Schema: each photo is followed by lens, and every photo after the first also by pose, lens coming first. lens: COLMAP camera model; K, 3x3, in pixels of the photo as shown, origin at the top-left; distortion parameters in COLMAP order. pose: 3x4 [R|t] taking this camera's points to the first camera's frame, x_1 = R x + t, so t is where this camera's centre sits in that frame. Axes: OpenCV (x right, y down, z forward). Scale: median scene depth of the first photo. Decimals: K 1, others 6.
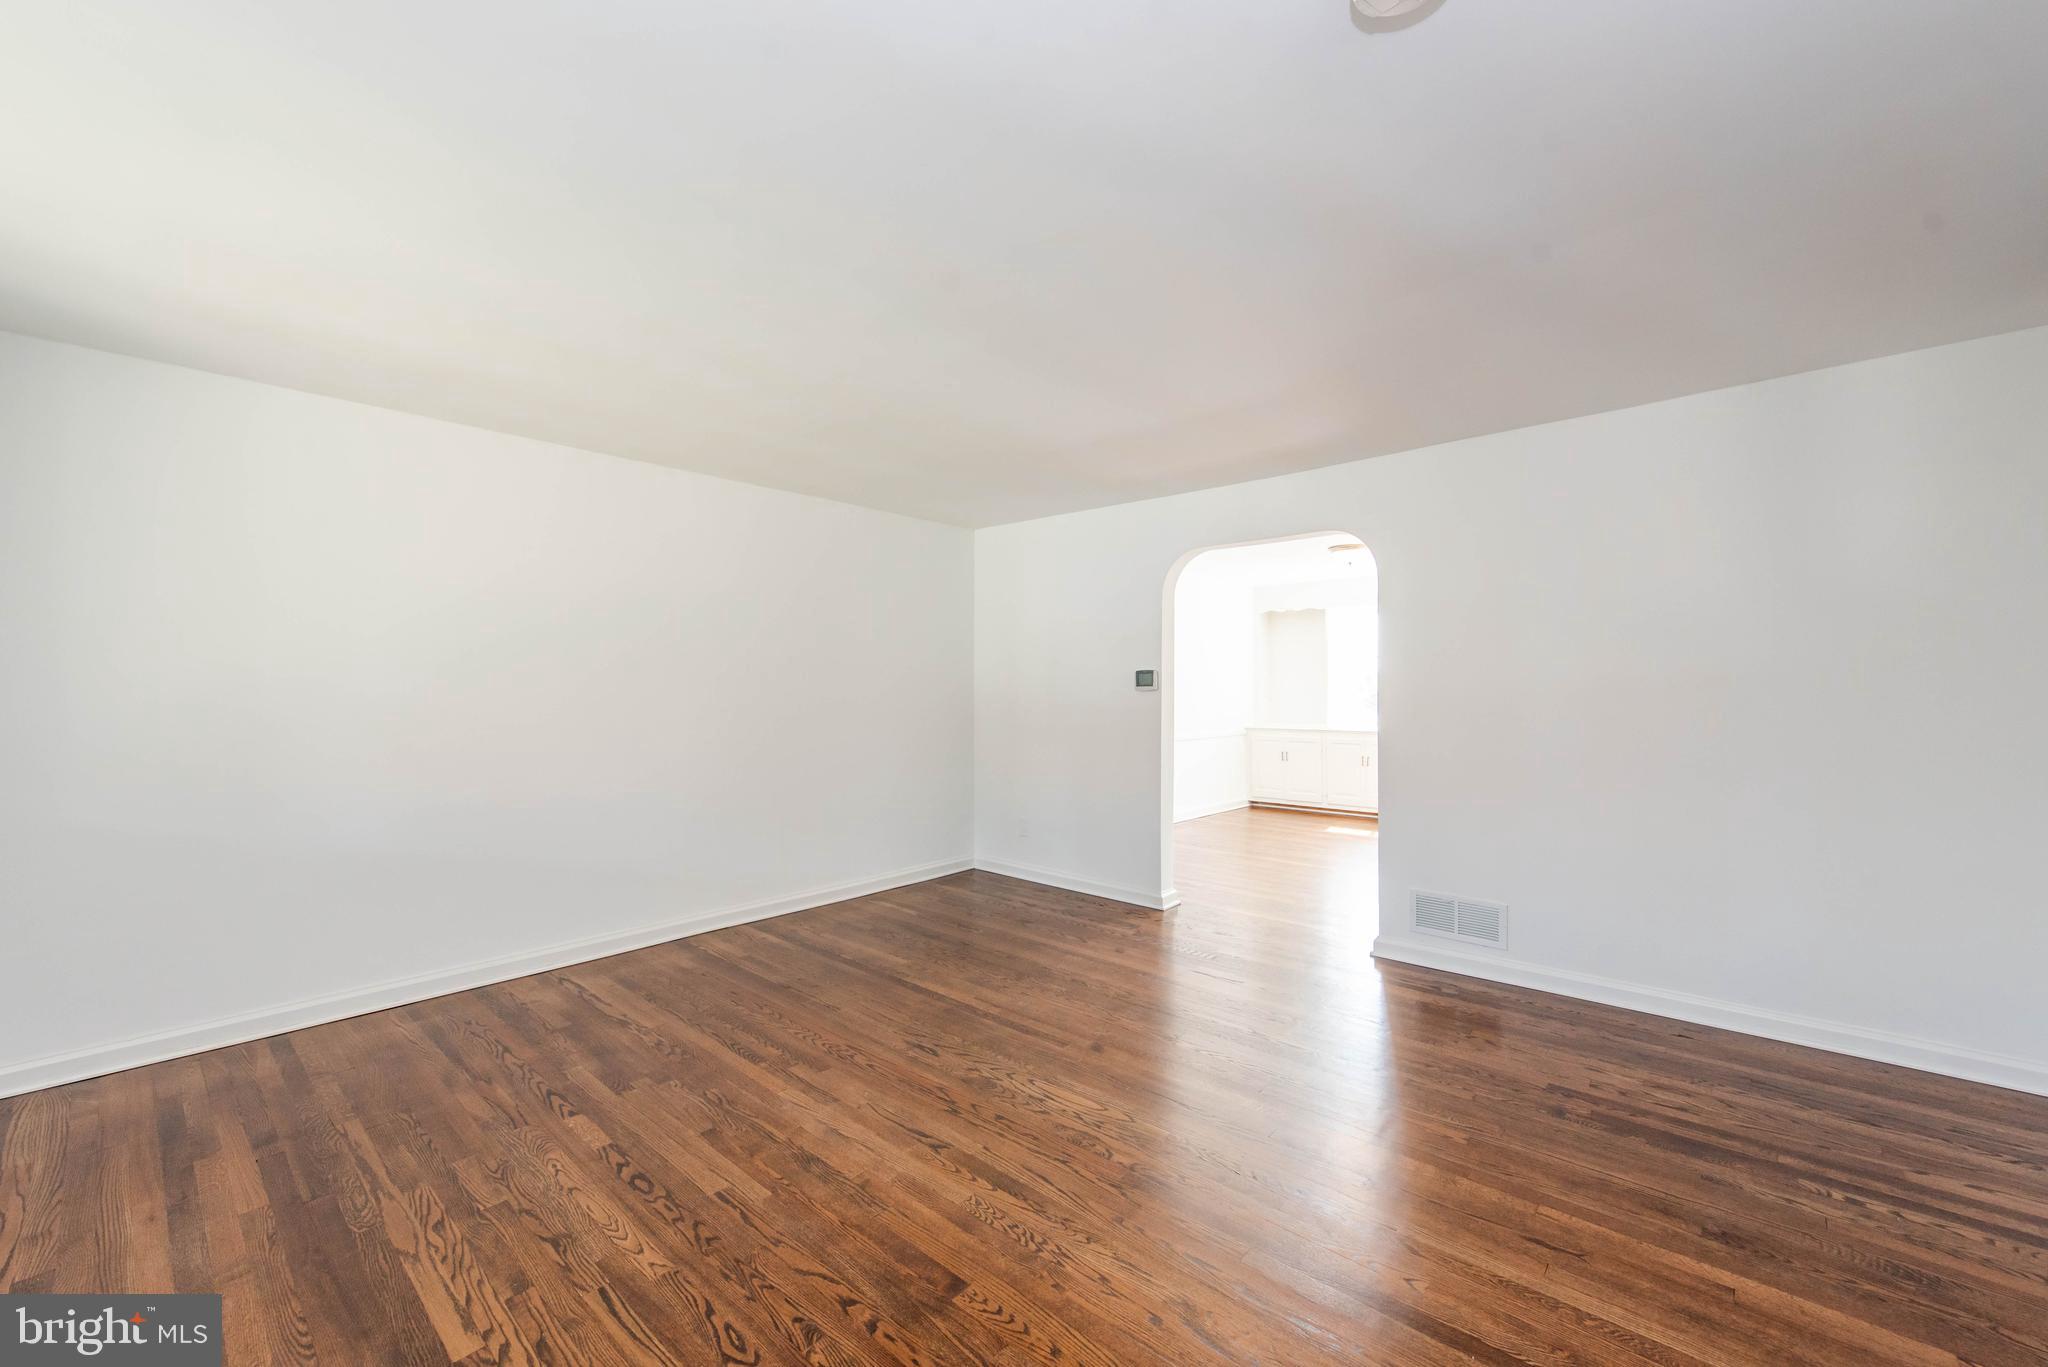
lens RADIAL K [[808.6, 0, 1033.1], [0, 808.6, 672.3], [0, 0, 1]] dist [0.015964, -0.000293]
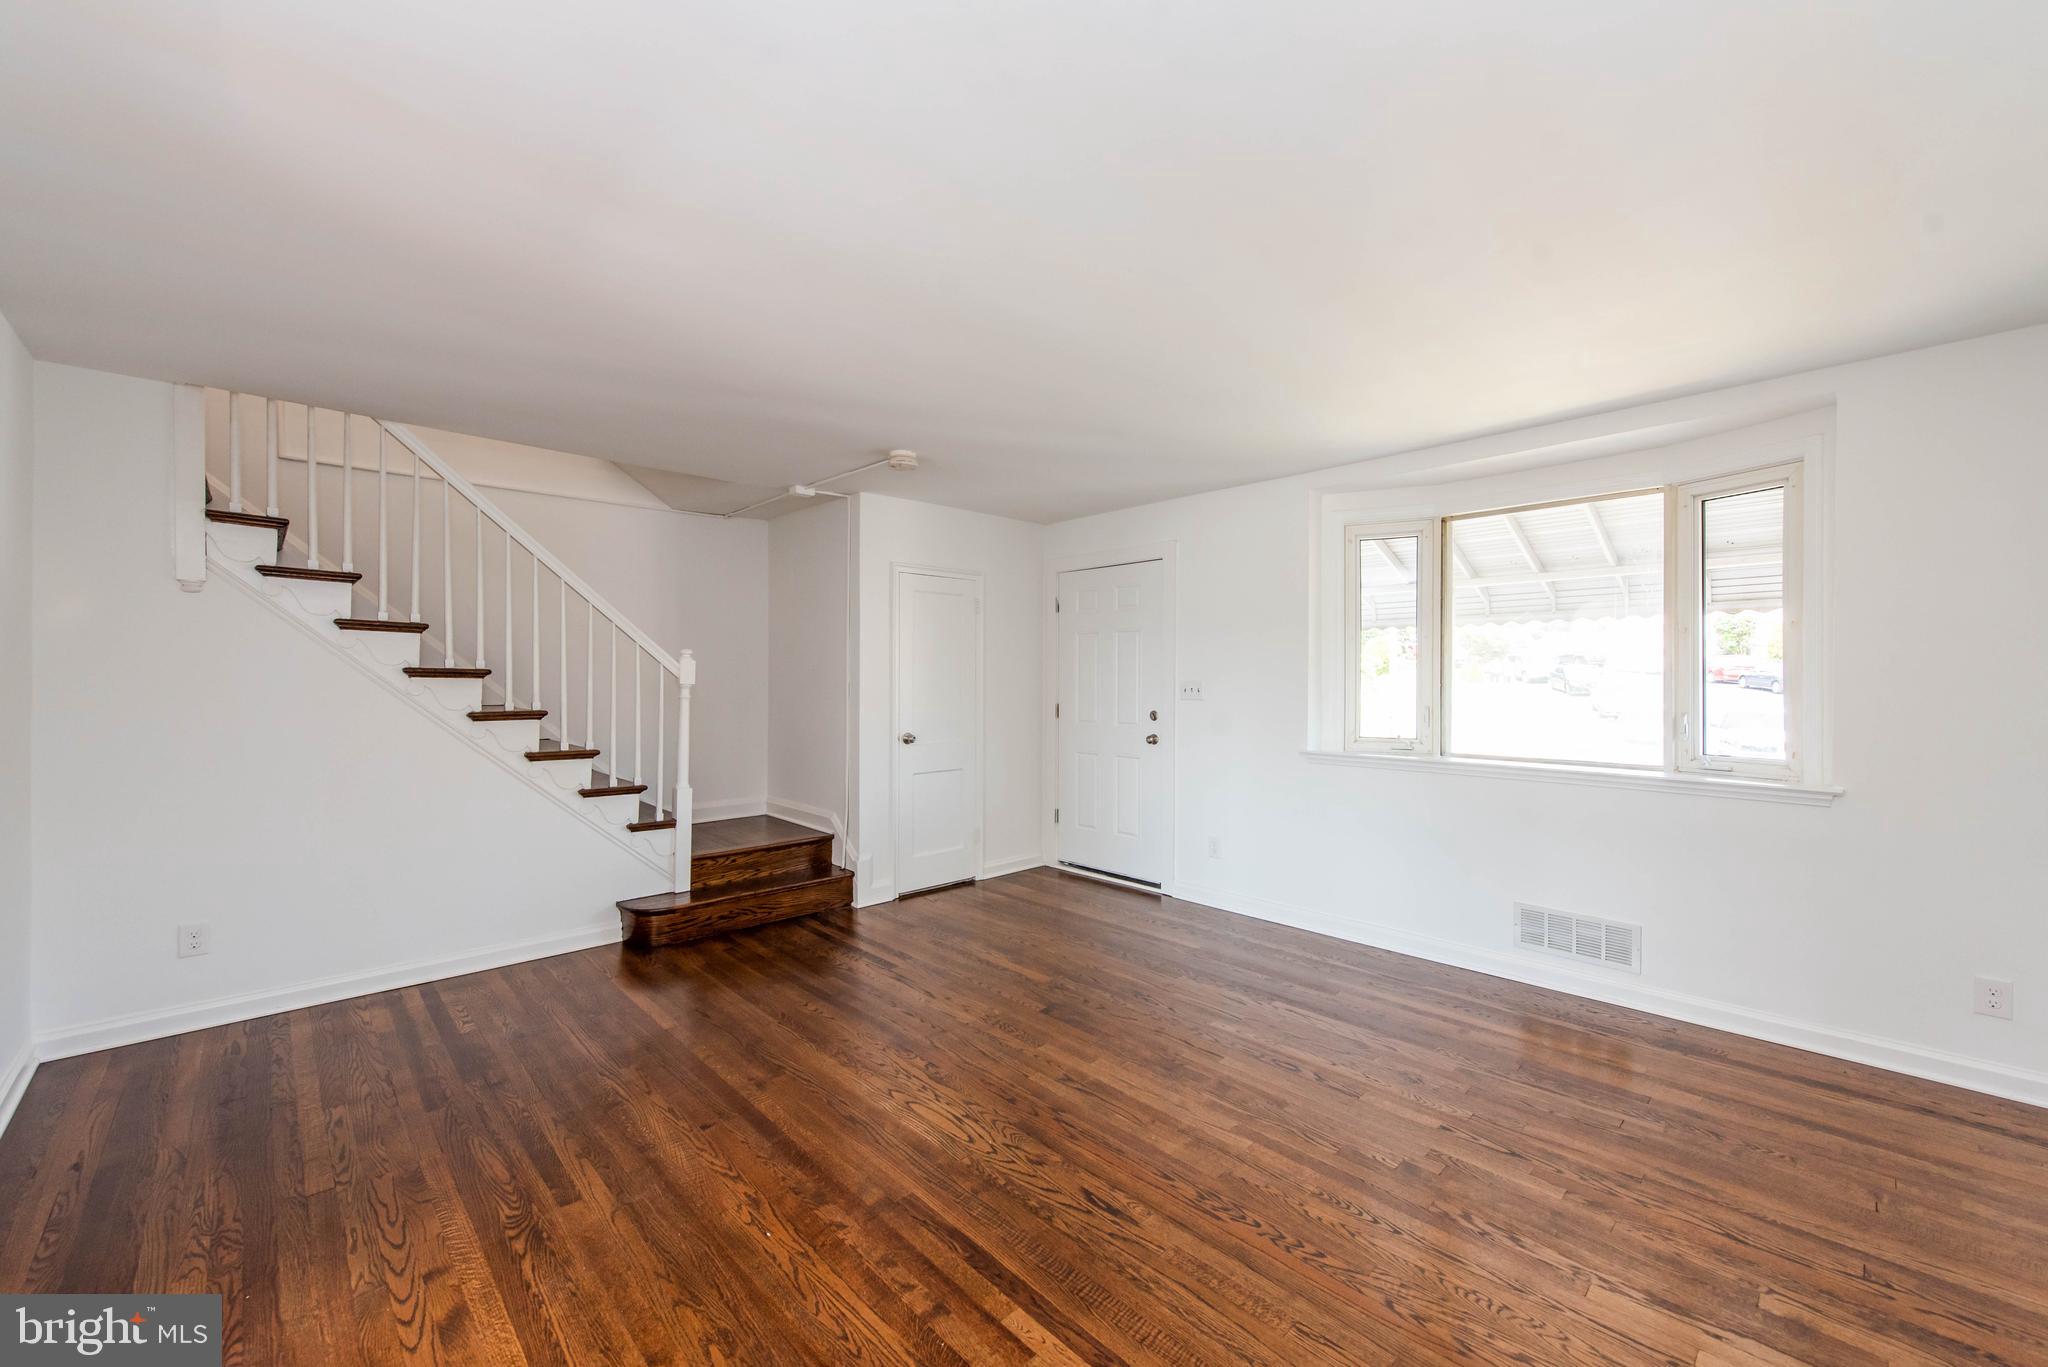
lens RADIAL K [[808.6, 0, 1018.5], [0, 808.6, 677.2], [0, 0, 1]] dist [0.015964, -0.000293]
pose [[-0.995125, 0.000893, 0.098618, -0.128072], [-0.001326, 0.999747, -0.022434, 0.019483], [-0.098613, -0.022455, -0.994872, 1.705232]]
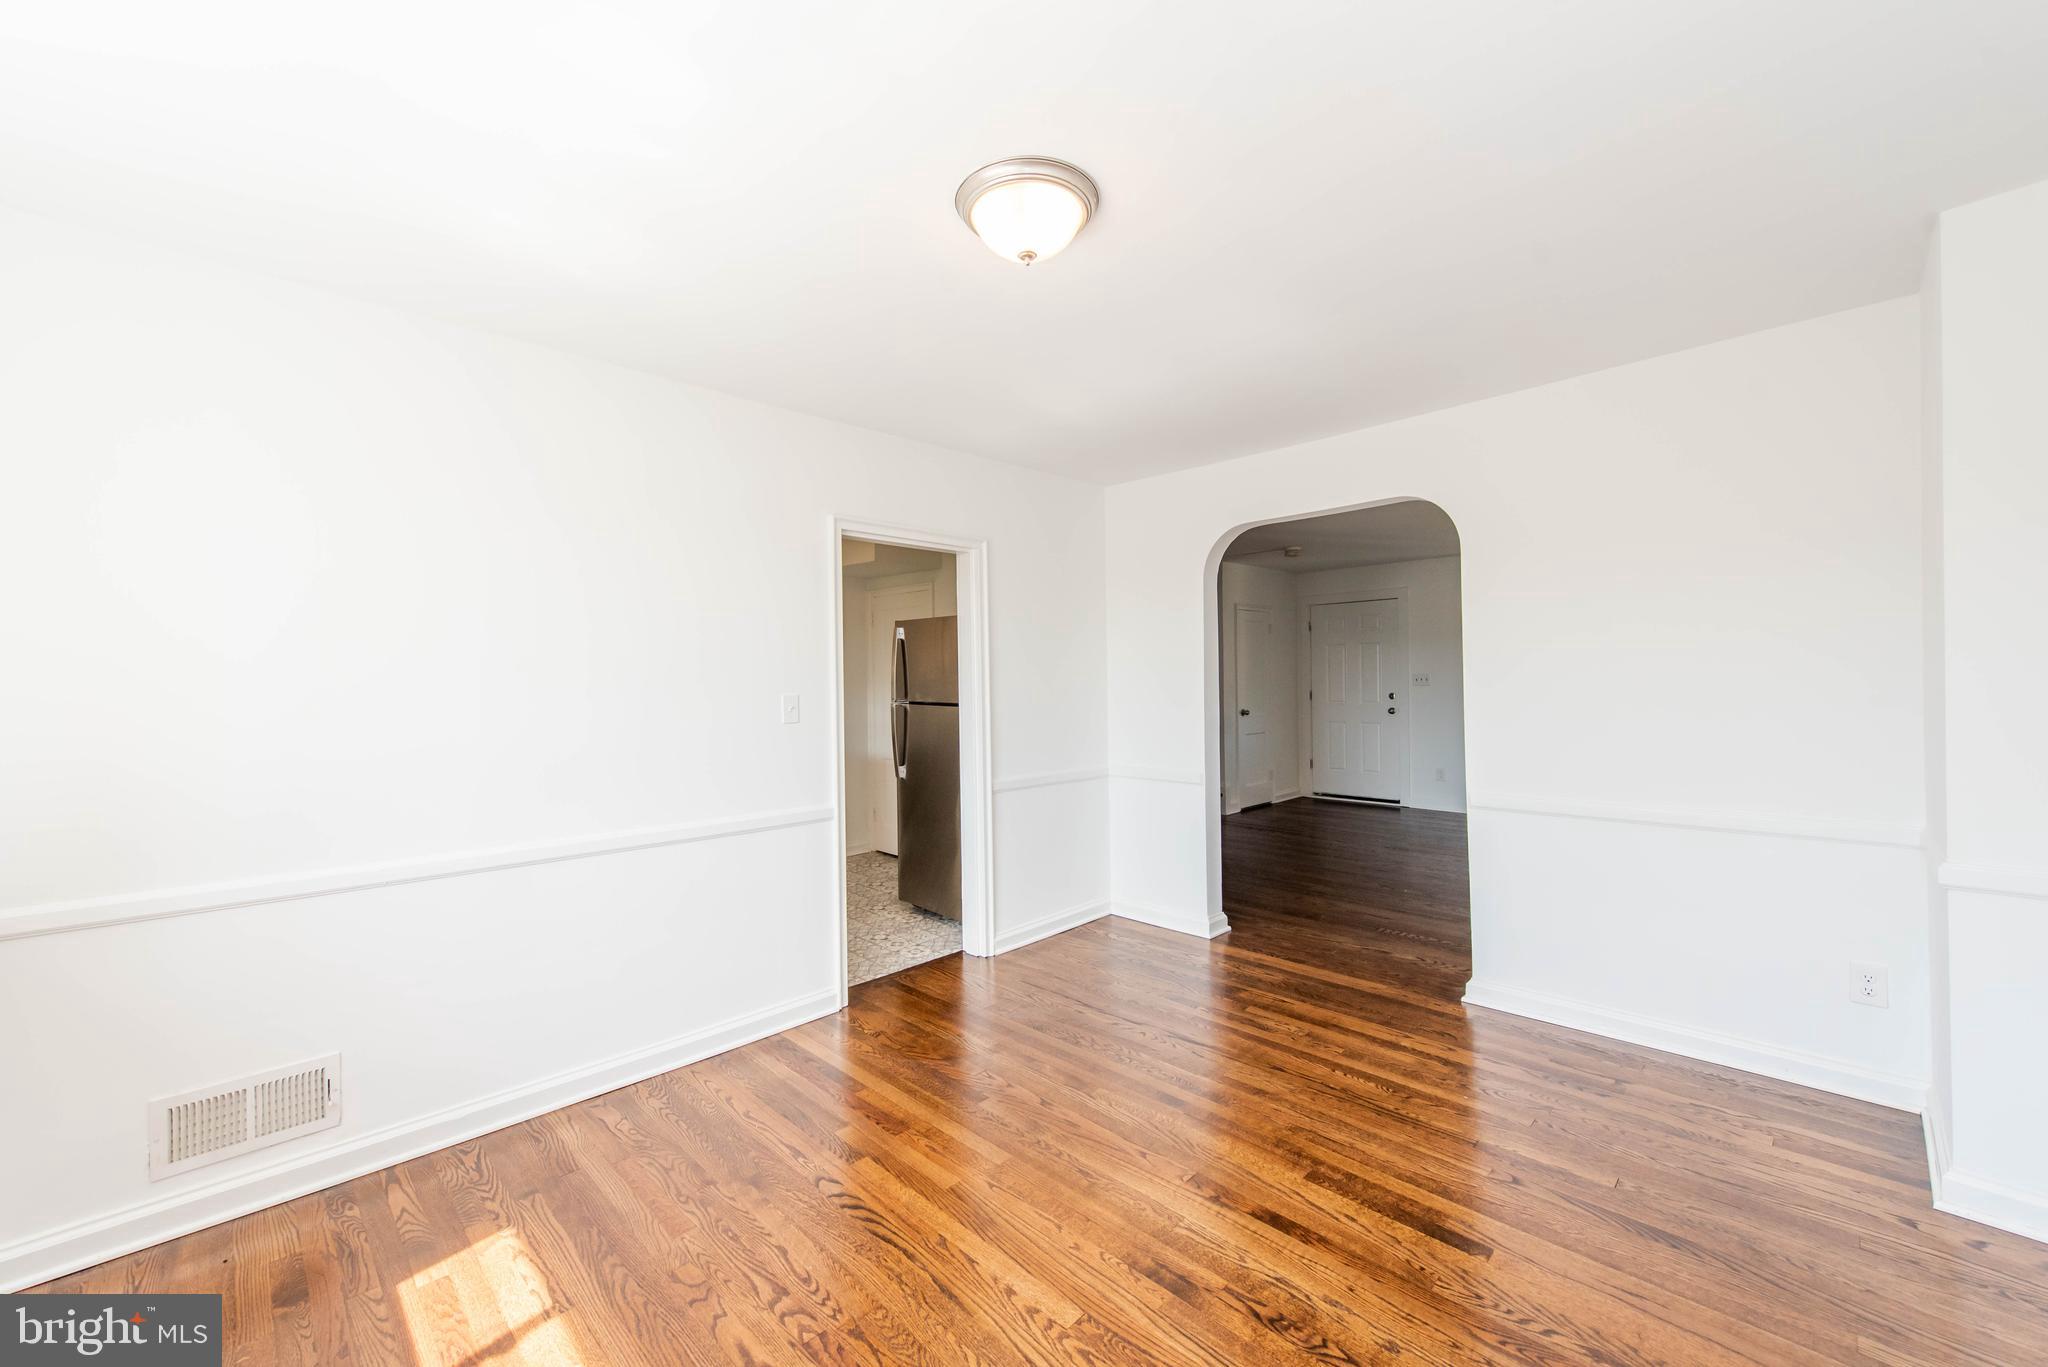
lens RADIAL K [[808.6, 0, 1022.6], [0, 808.6, 674.8], [0, 0, 1]] dist [0.015964, -0.000293]
pose [[-0.996632, 0.019200, 0.079727, 0.768128], [0.017377, 0.999573, -0.023494, 0.033437], [-0.080144, -0.022029, -0.996540, 2.794465]]
